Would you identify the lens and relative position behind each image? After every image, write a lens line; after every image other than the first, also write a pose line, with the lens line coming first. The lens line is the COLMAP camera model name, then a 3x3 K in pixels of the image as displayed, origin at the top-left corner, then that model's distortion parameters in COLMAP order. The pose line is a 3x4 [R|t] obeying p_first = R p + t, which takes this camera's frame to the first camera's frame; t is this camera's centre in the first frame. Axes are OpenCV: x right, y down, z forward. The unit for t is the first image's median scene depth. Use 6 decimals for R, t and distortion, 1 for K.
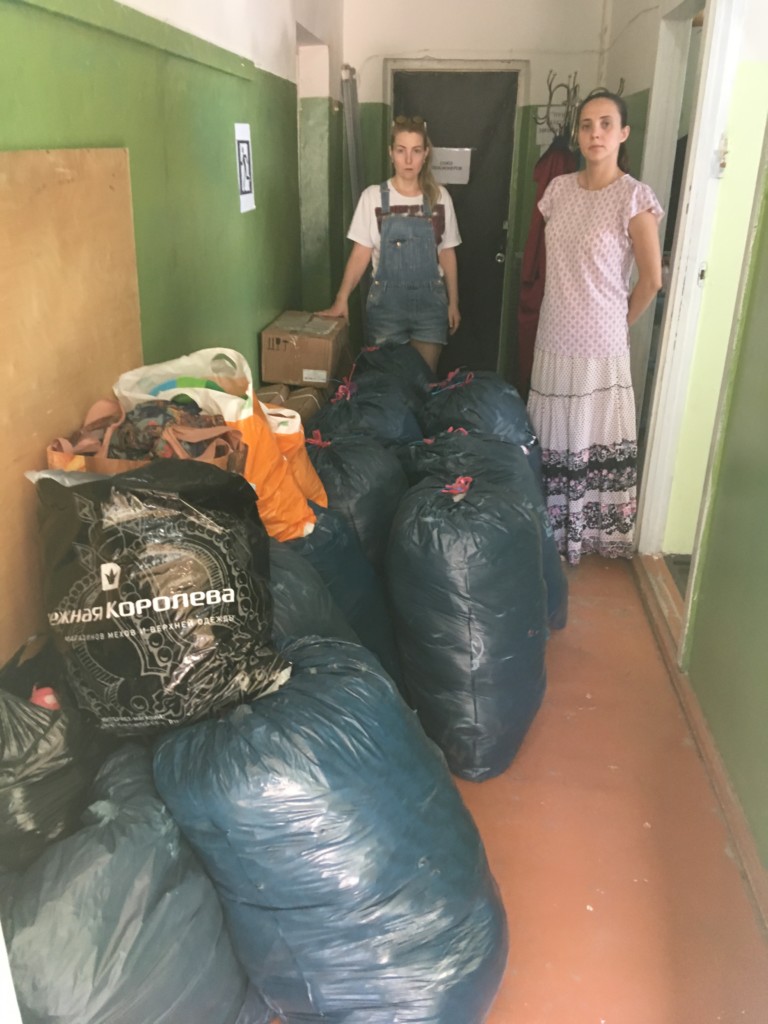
lens RADIAL K [[850.2, 0, 384.0], [0, 850.2, 512.0], [0, 0, 1]] dist [0.112073, -0.163423]
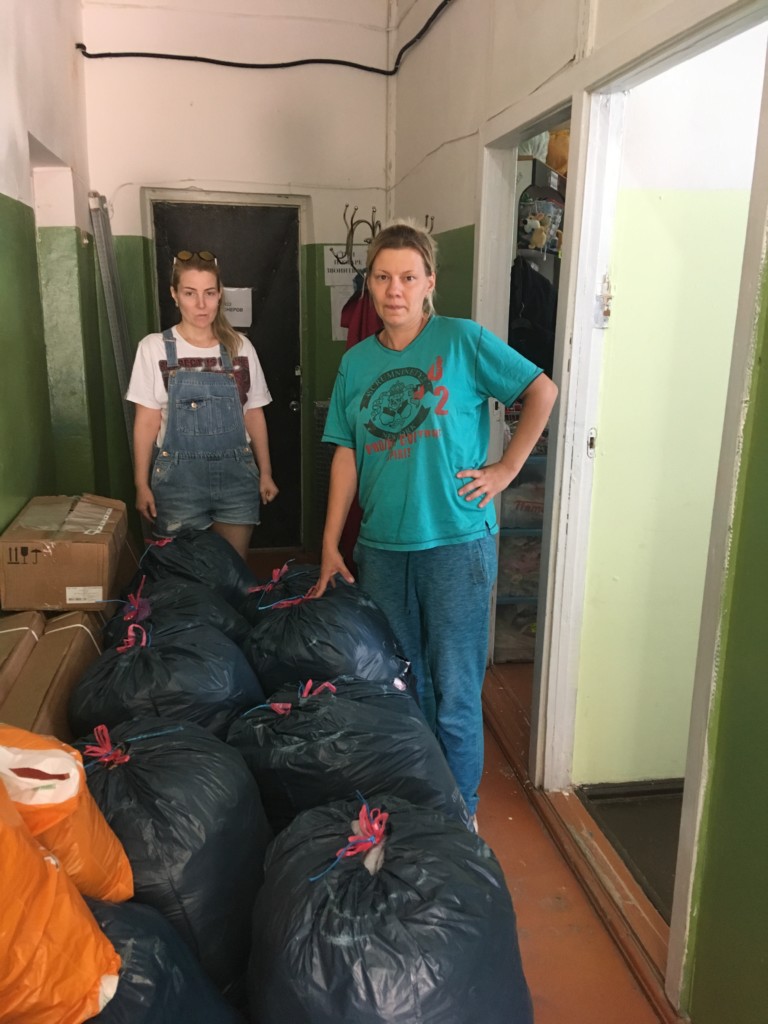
lens RADIAL K [[850.2, 0, 384.0], [0, 850.2, 512.0], [0, 0, 1]] dist [0.112073, -0.163423]
pose [[0.960784, -0.066890, 0.269109, -0.031015], [0.103883, 0.986620, -0.125653, -0.114060], [-0.257103, 0.148681, 0.954878, 0.260202]]
